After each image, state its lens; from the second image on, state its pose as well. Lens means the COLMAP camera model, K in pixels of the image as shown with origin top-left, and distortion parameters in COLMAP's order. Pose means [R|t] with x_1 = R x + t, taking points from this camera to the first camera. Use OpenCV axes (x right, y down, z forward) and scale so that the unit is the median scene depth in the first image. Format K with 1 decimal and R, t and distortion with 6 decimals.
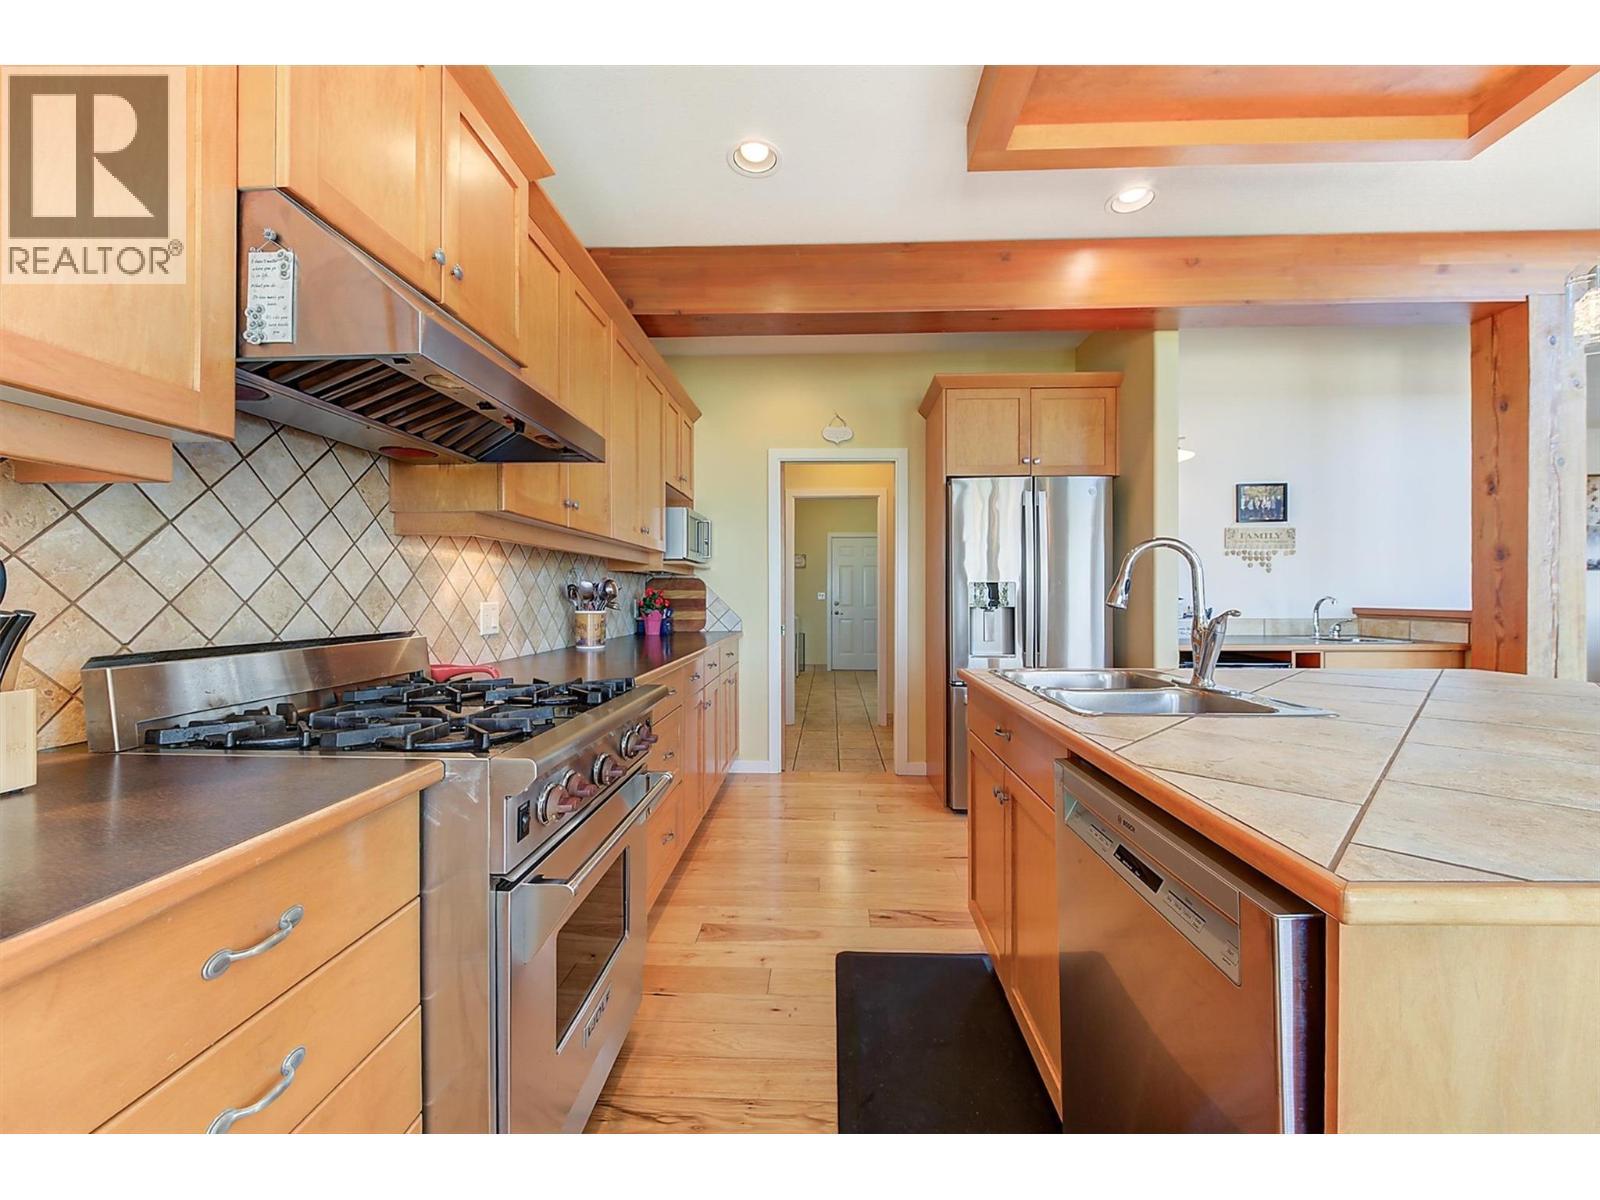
lens RADIAL K [[628.1, 0, 802.5], [0, 628.1, 598.0], [0, 0, 1]] dist [-0.005142, -0.000818]
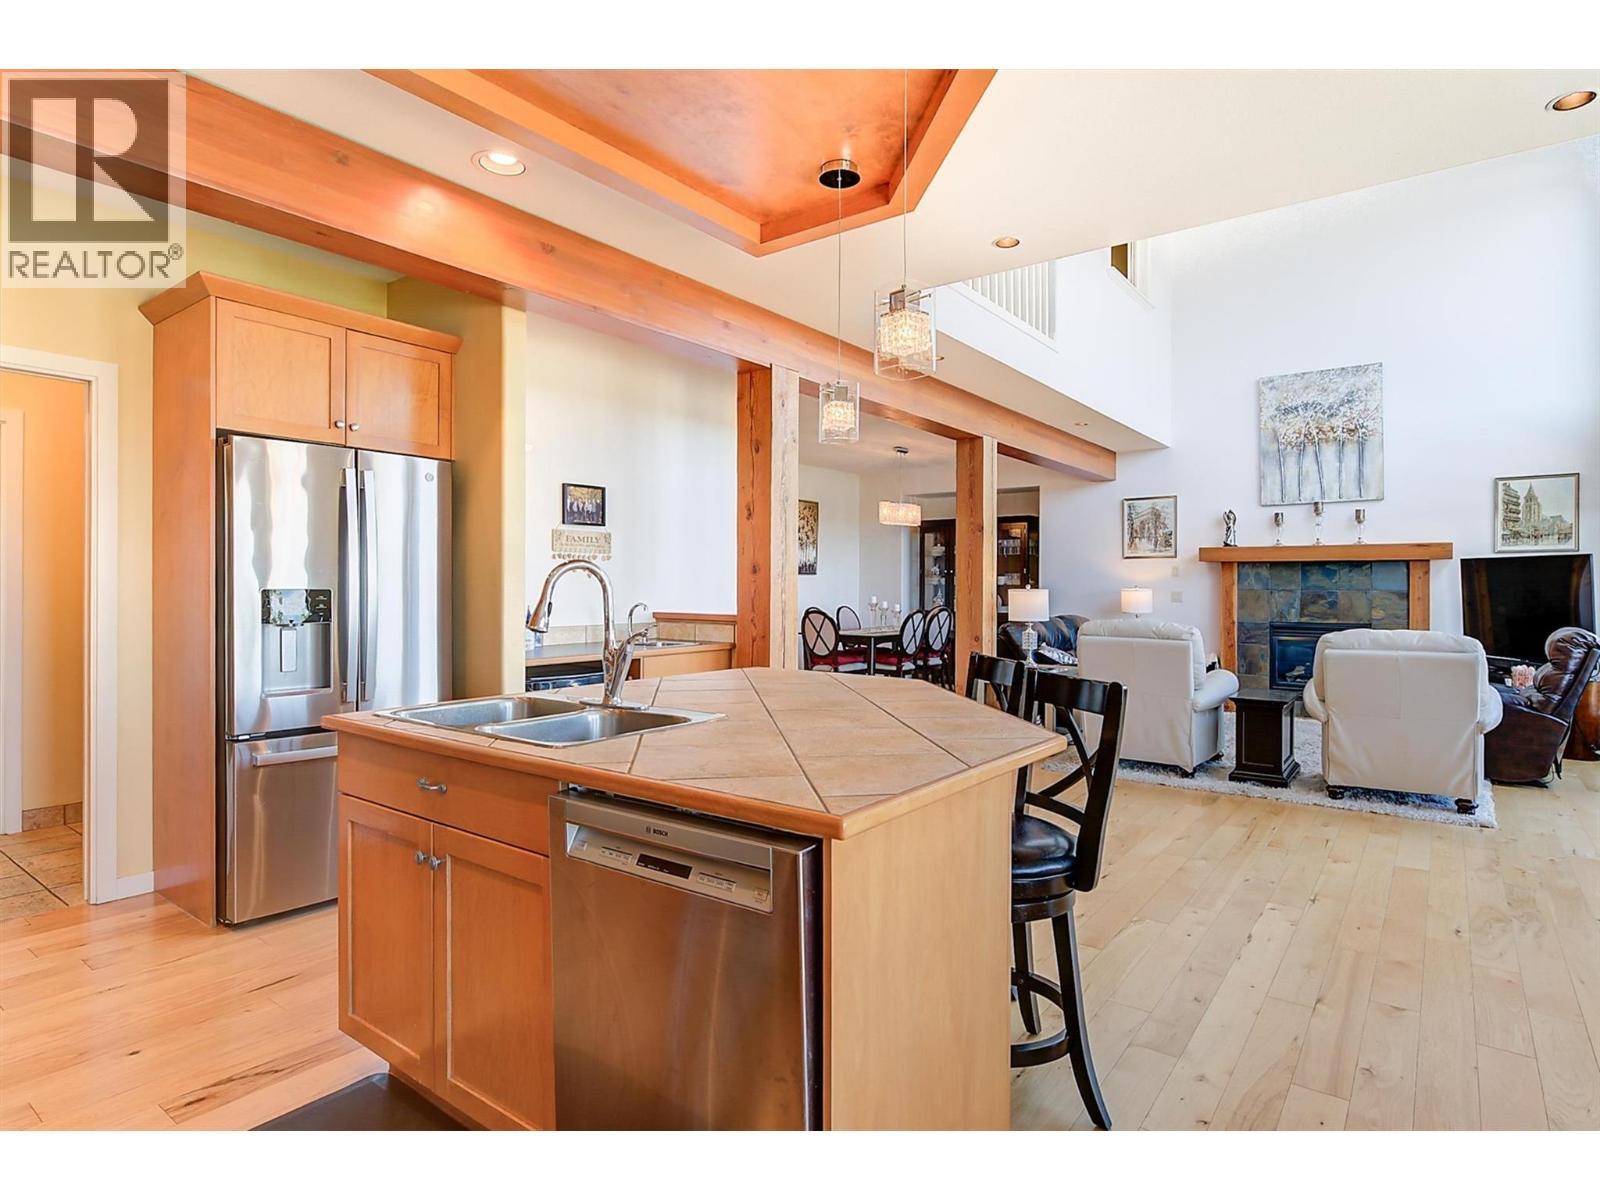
lens RADIAL K [[859.3, 0, 811.4], [0, 859.3, 593.0], [0, 0, 1]] dist [-0.001391, 0.000624]
pose [[0.564960, -0.002477, 0.825114, -0.198157], [-0.000176, 0.999995, 0.003123, -0.027042], [-0.825118, -0.001910, 0.564957, -0.042379]]
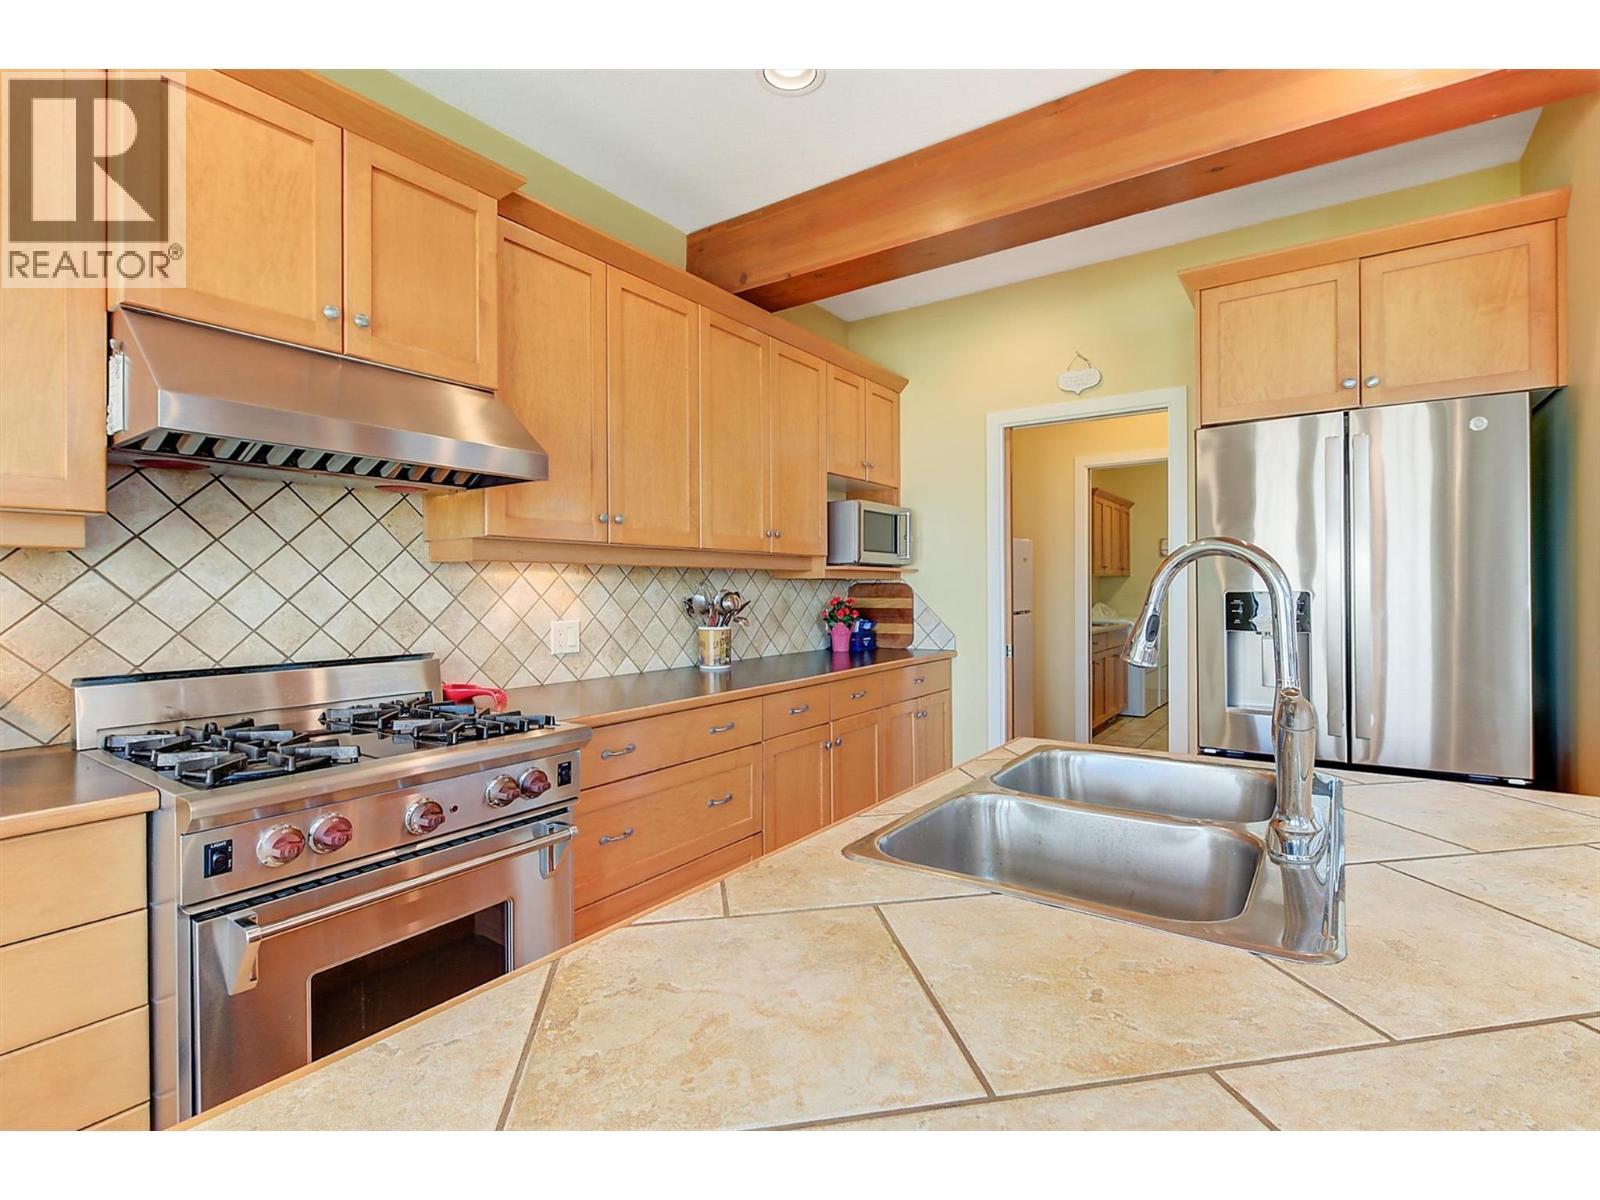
lens RADIAL K [[744.0, 0, 807.9], [0, 744.0, 593.7], [0, 0, 1]] dist [-0.004376, -0.001689]
pose [[0.844783, -0.001088, -0.535108, 0.351403], [0.002793, 0.999993, 0.002376, -0.029128], [0.535102, -0.003502, 0.844780, 0.162600]]
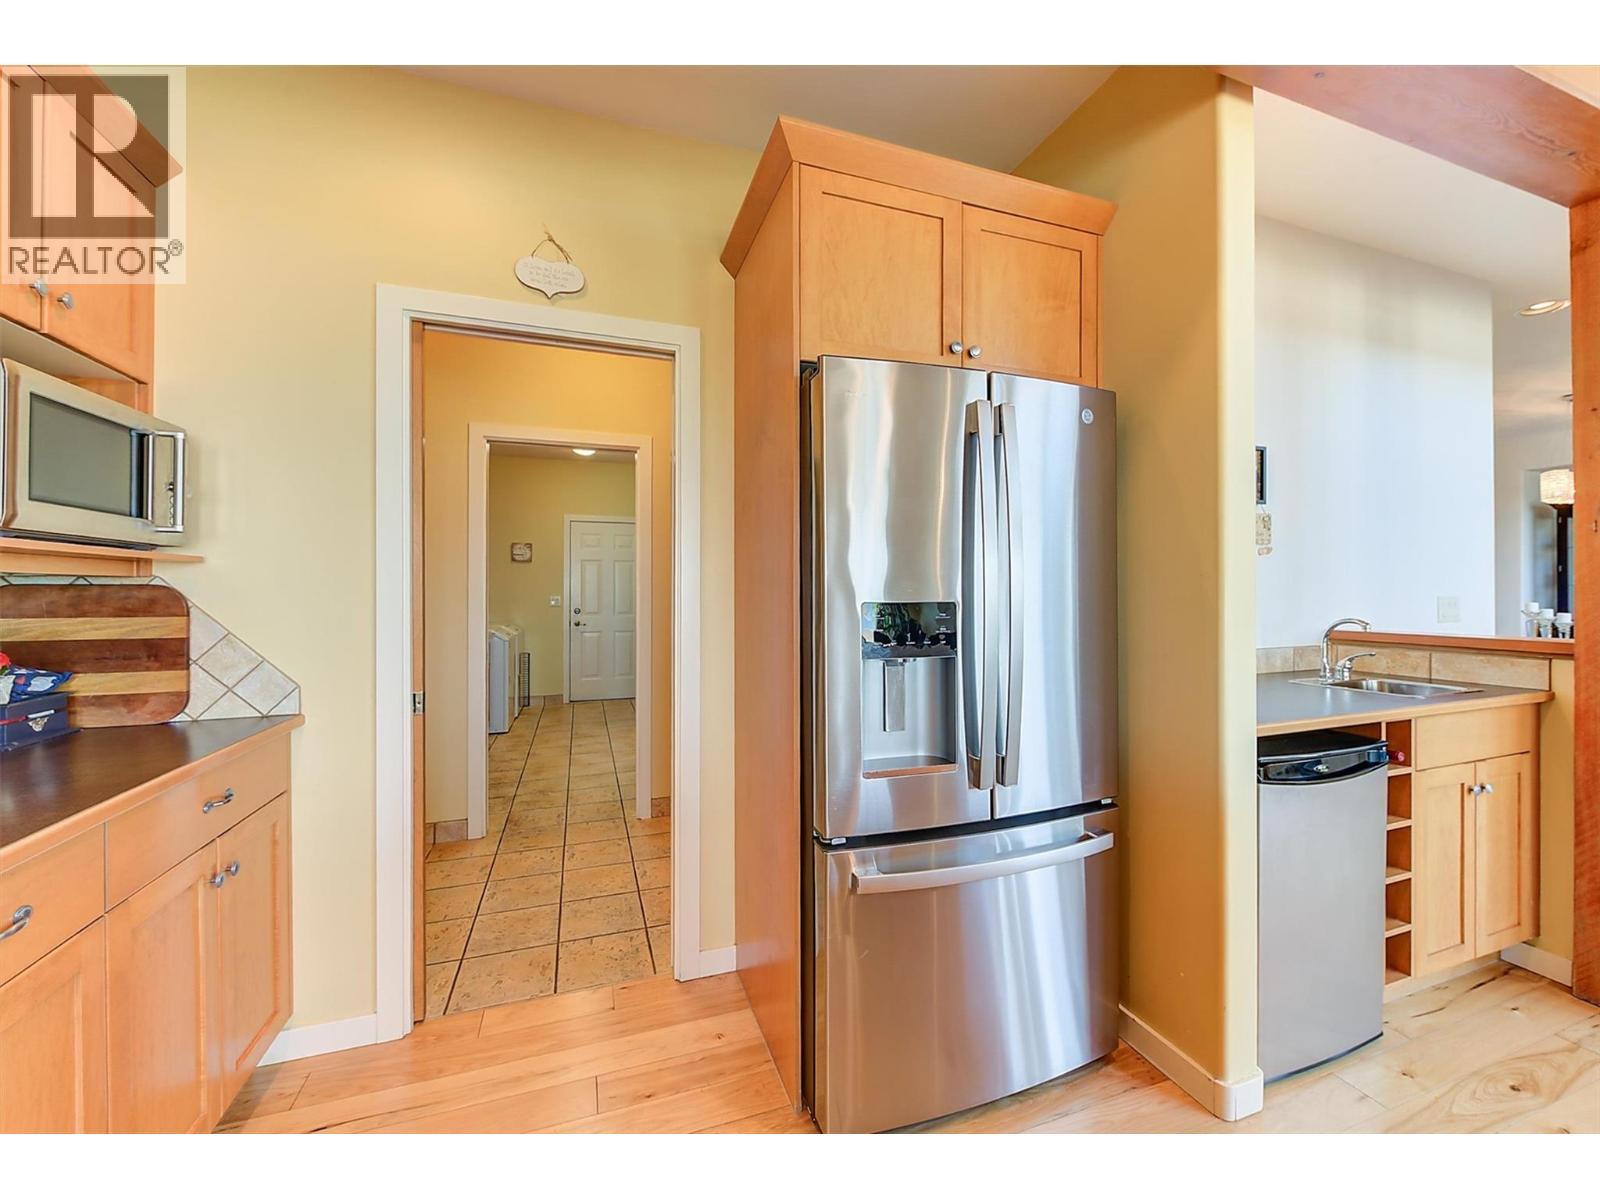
lens RADIAL K [[628.1, 0, 807.5], [0, 628.1, 588.4], [0, 0, 1]] dist [-0.005142, -0.000818]
pose [[0.924195, -0.000418, 0.381922, 0.076391], [0.004070, 0.999953, -0.008755, -0.034840], [-0.381900, 0.009646, 0.924153, 0.702803]]
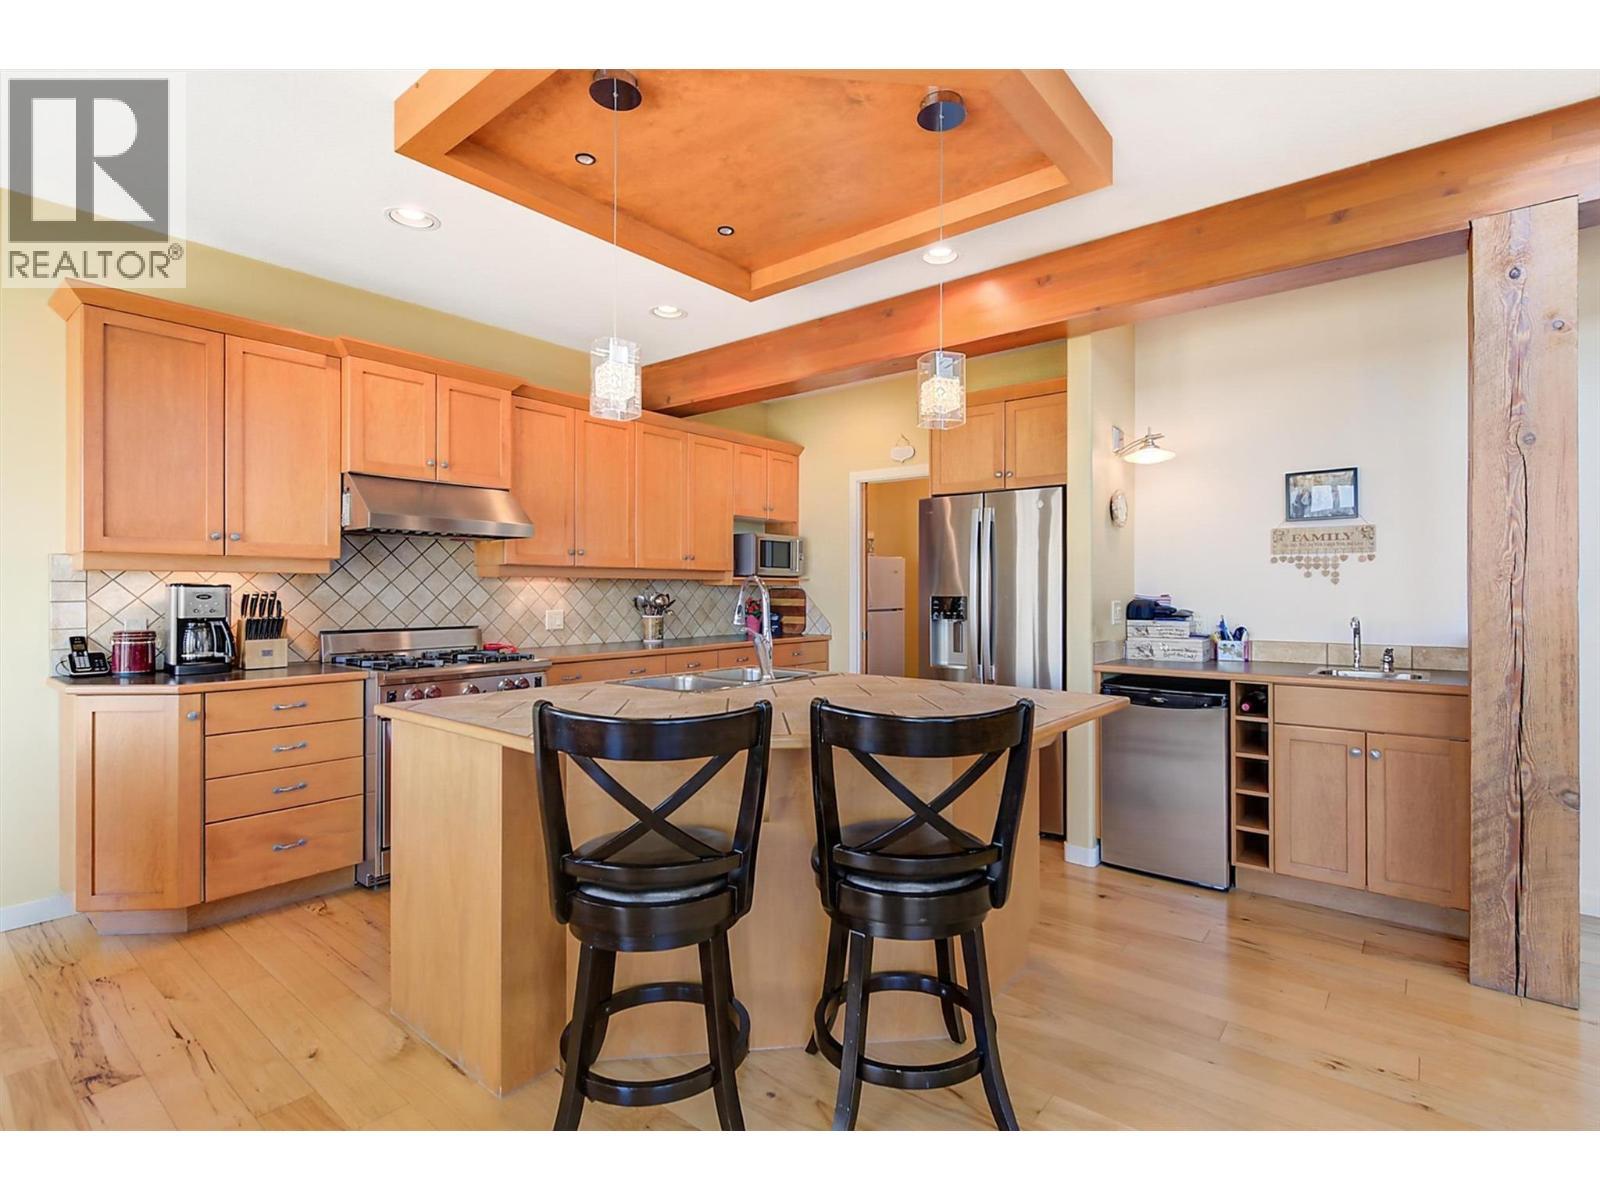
lens RADIAL K [[744.0, 0, 805.8], [0, 744.0, 594.6], [0, 0, 1]] dist [-0.004376, -0.001689]
pose [[0.805254, 0.005069, -0.592908, 0.955692], [-0.004508, 0.999987, 0.002426, -0.033606], [0.592913, 0.000719, 0.805266, -0.167886]]
